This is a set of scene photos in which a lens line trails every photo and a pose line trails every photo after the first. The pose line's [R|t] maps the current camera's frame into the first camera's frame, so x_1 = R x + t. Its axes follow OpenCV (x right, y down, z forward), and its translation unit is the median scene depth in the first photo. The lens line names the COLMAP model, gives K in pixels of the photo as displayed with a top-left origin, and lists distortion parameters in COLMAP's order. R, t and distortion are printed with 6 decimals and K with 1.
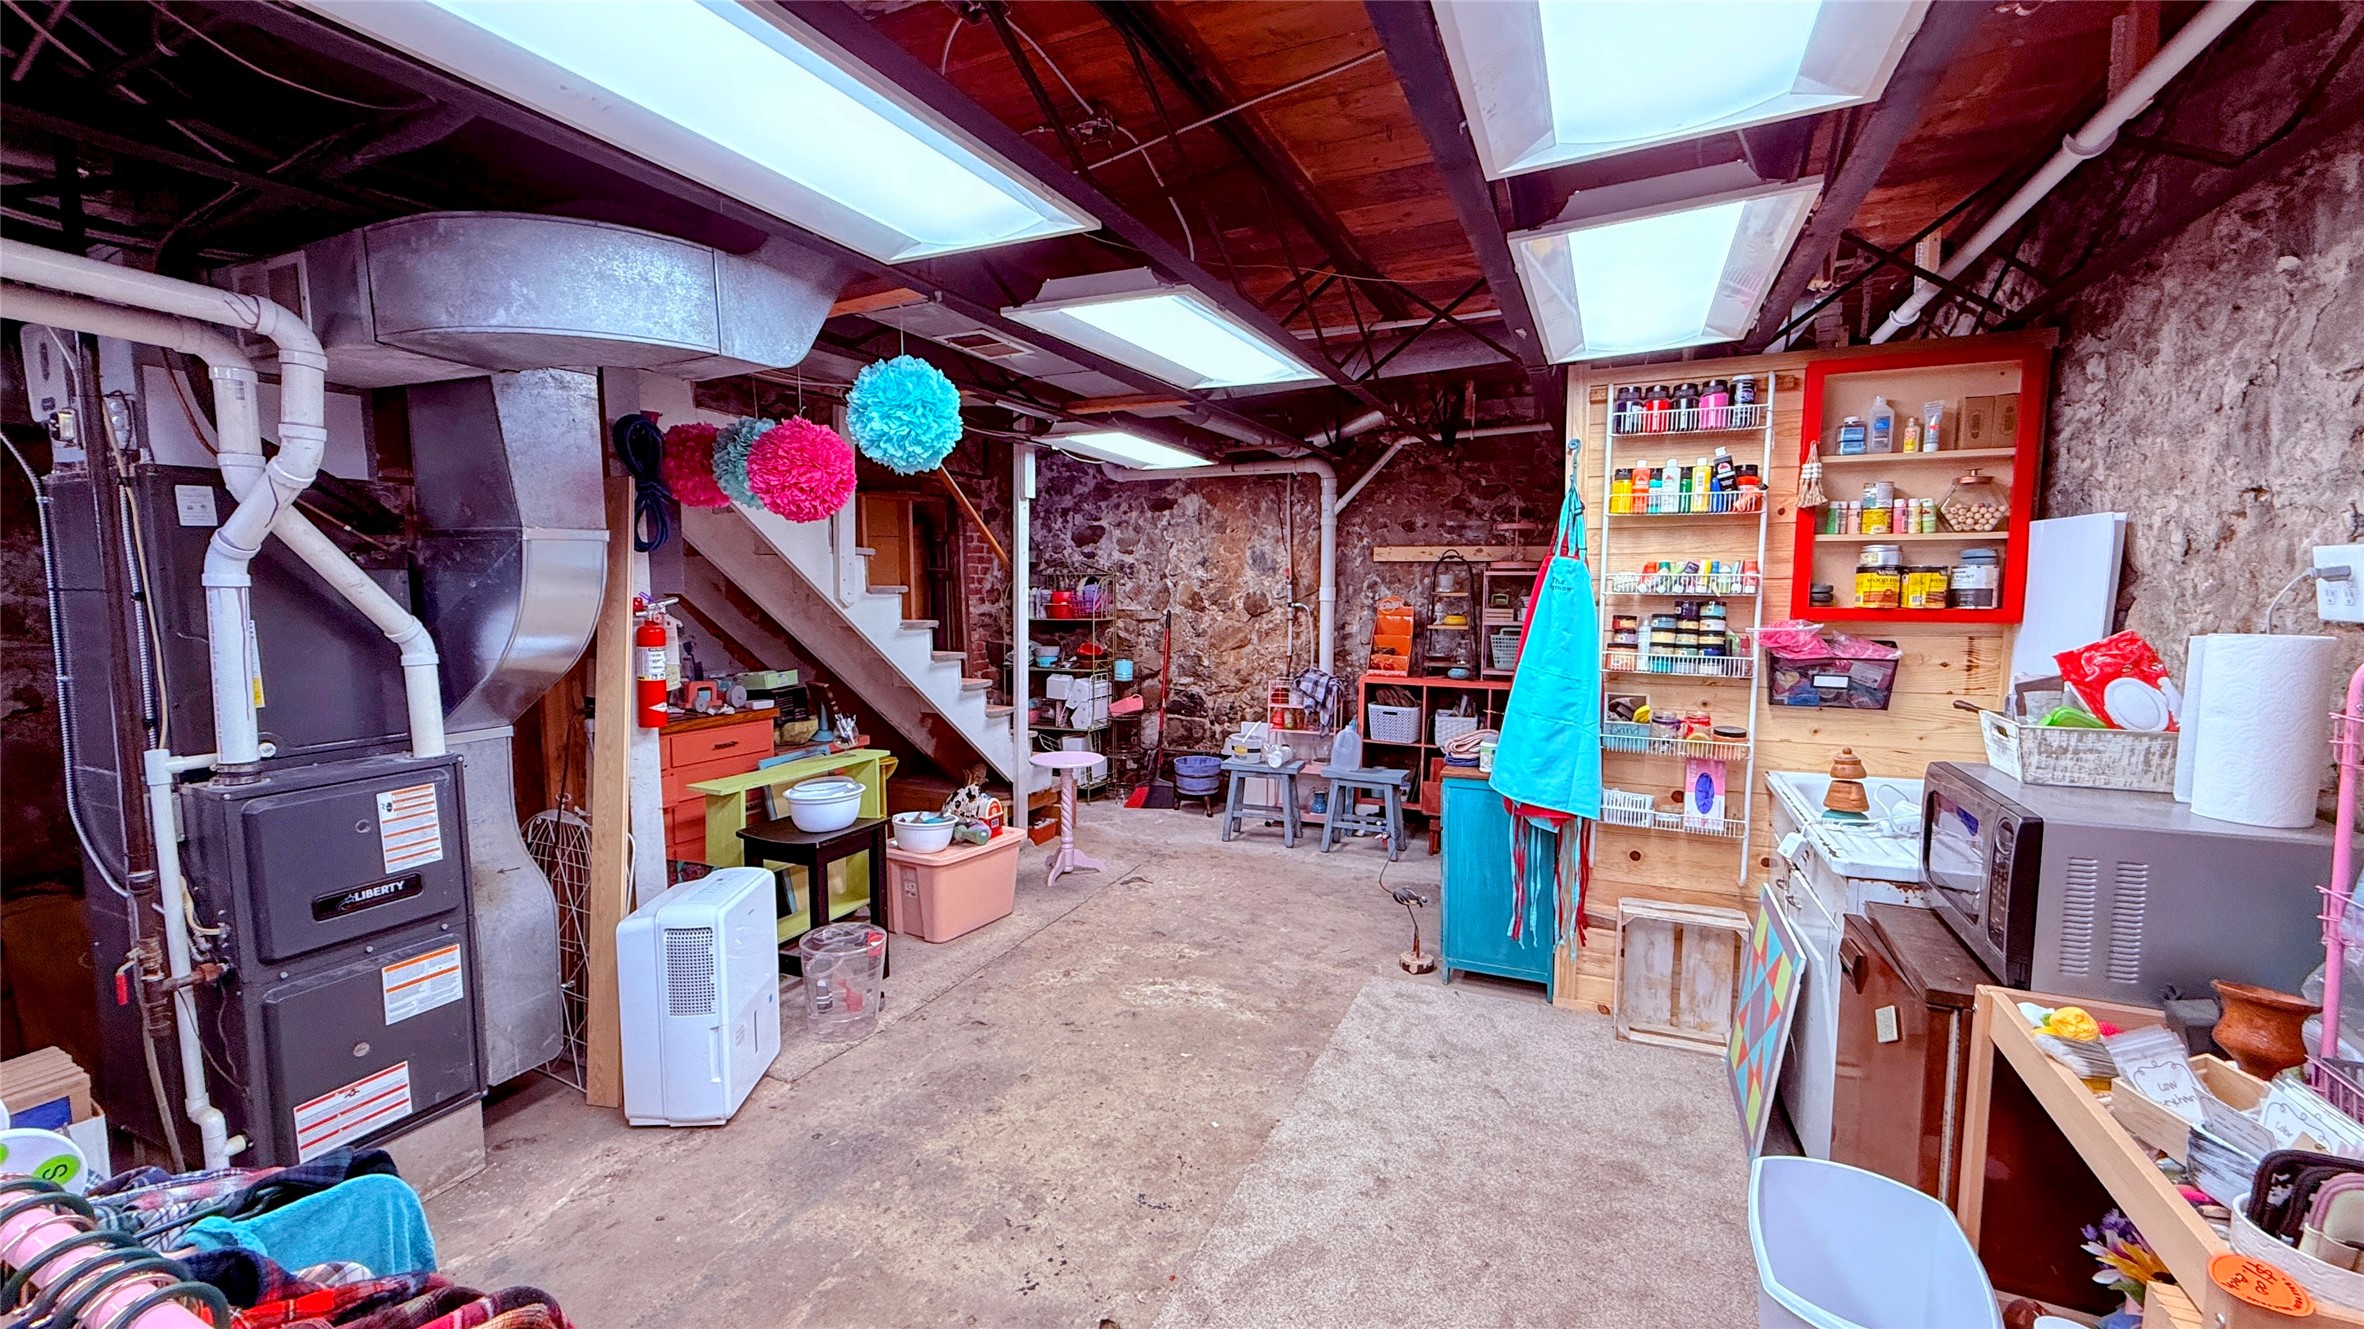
lens RADIAL K [[944.4, 0, 1199.4], [0, 944.4, 664.6], [0, 0, 1]] dist [-0.003176, 0.000093]
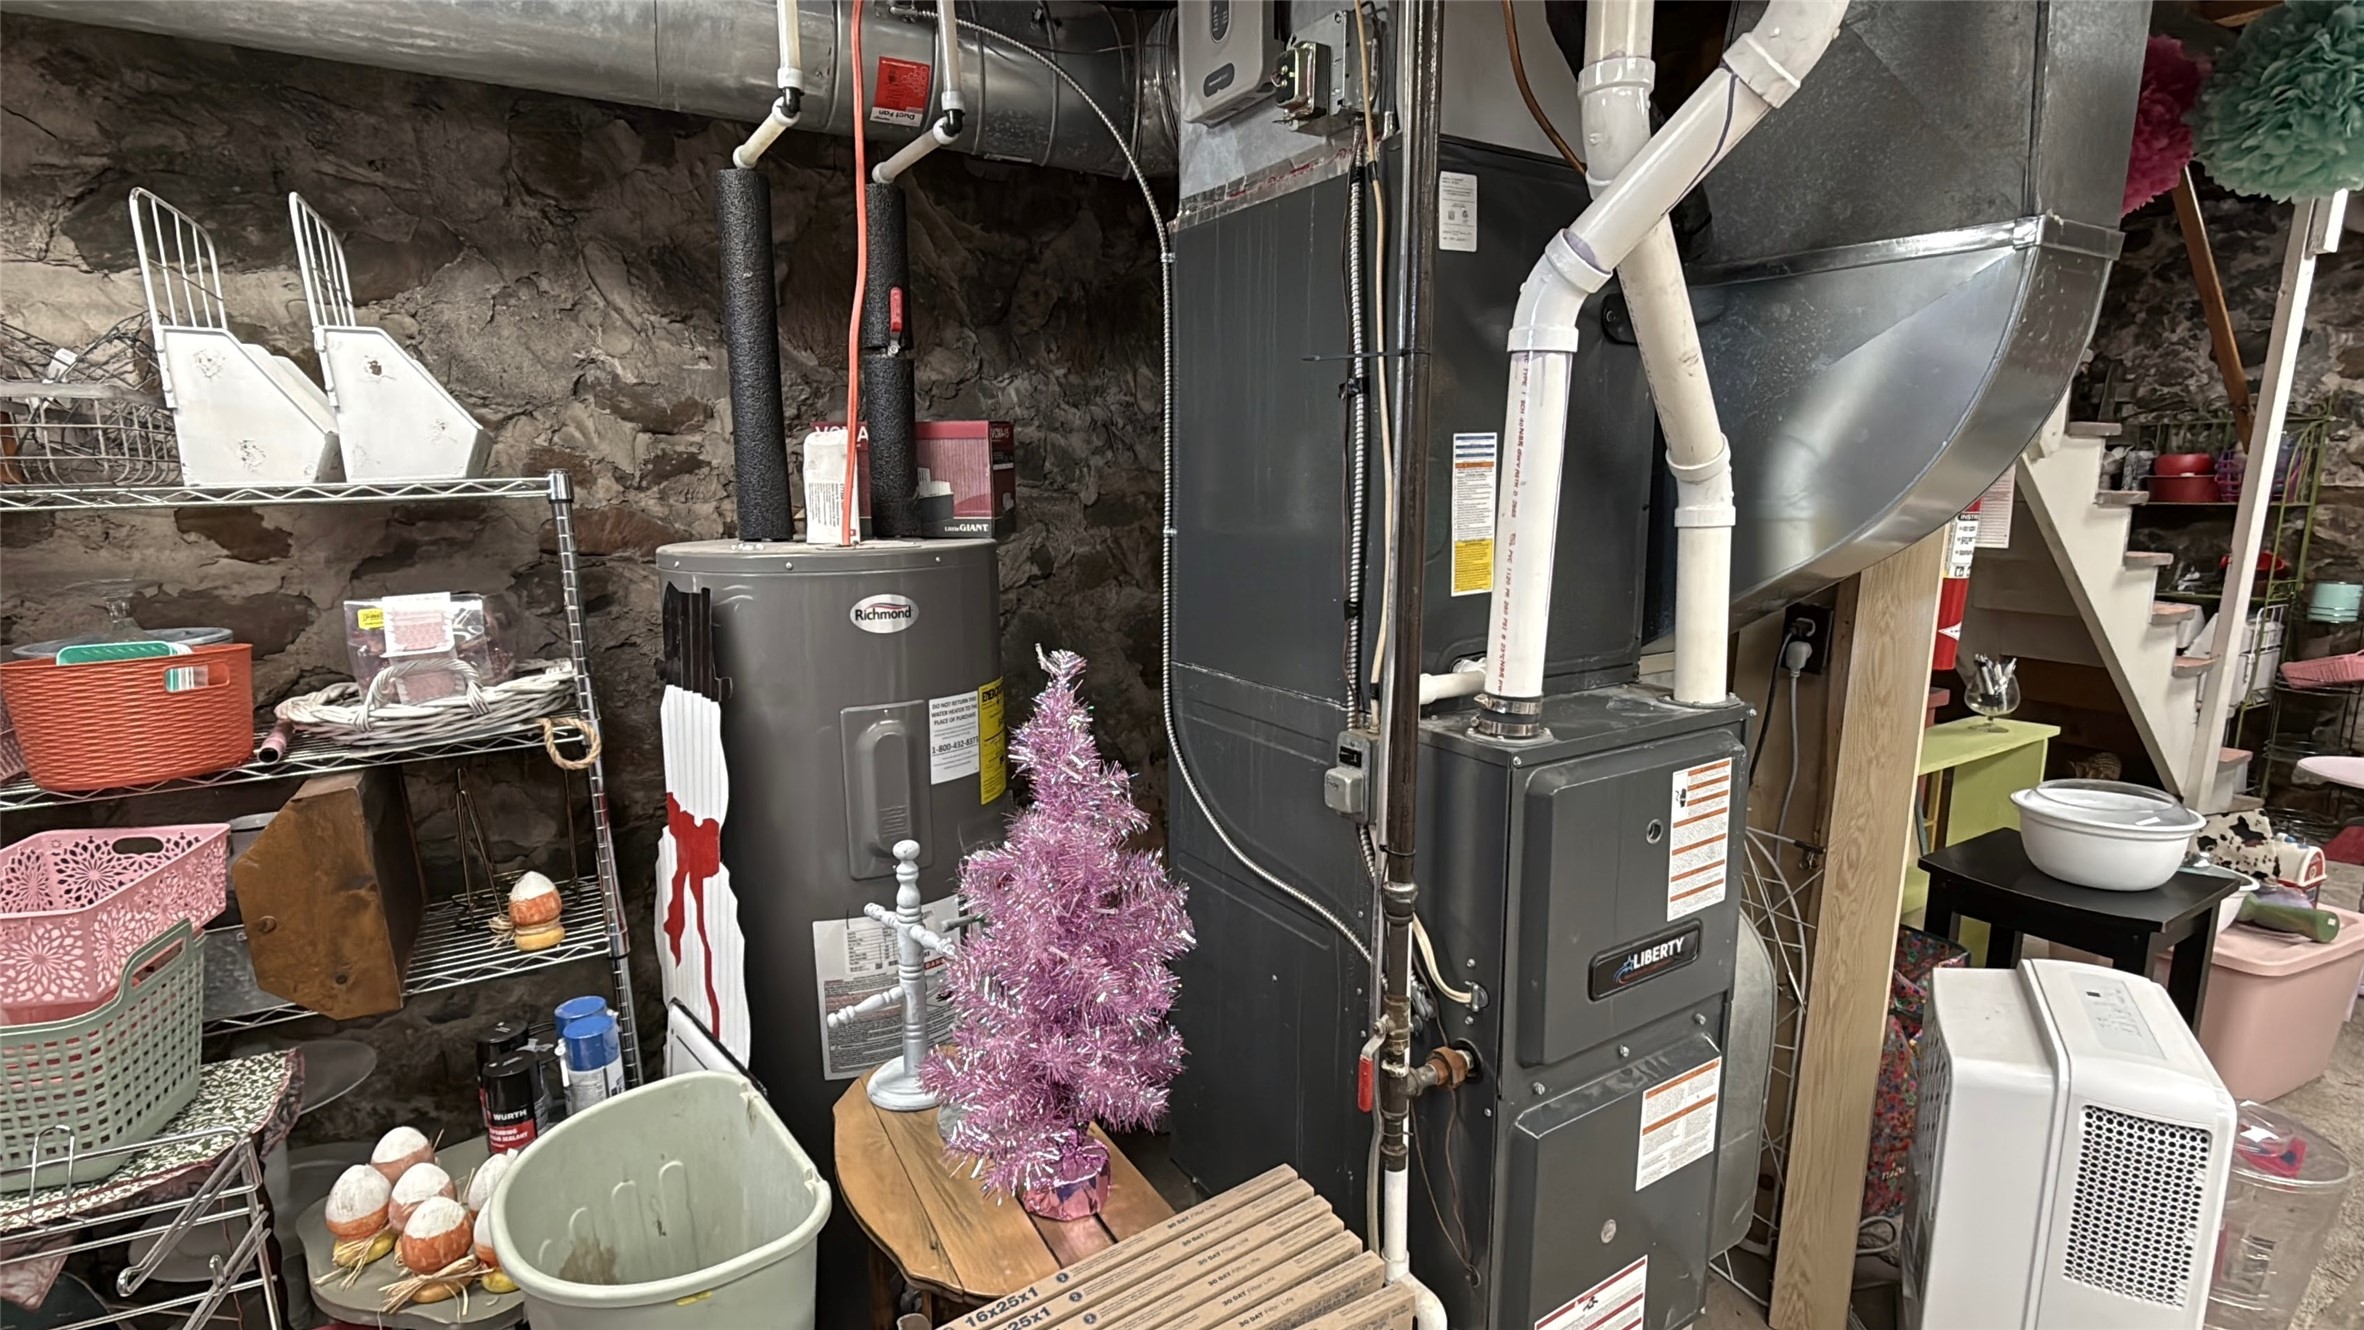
lens RADIAL K [[1146.1, 0, 1187.7], [0, 1146.1, 674.2], [0, 0, 1]] dist [-0.001409, 0.000083]
pose [[0.819073, 0.098091, -0.565241, -0.722698], [-0.047354, 0.993472, 0.103787, 0.030419], [0.571732, -0.058243, 0.818371, 0.326169]]
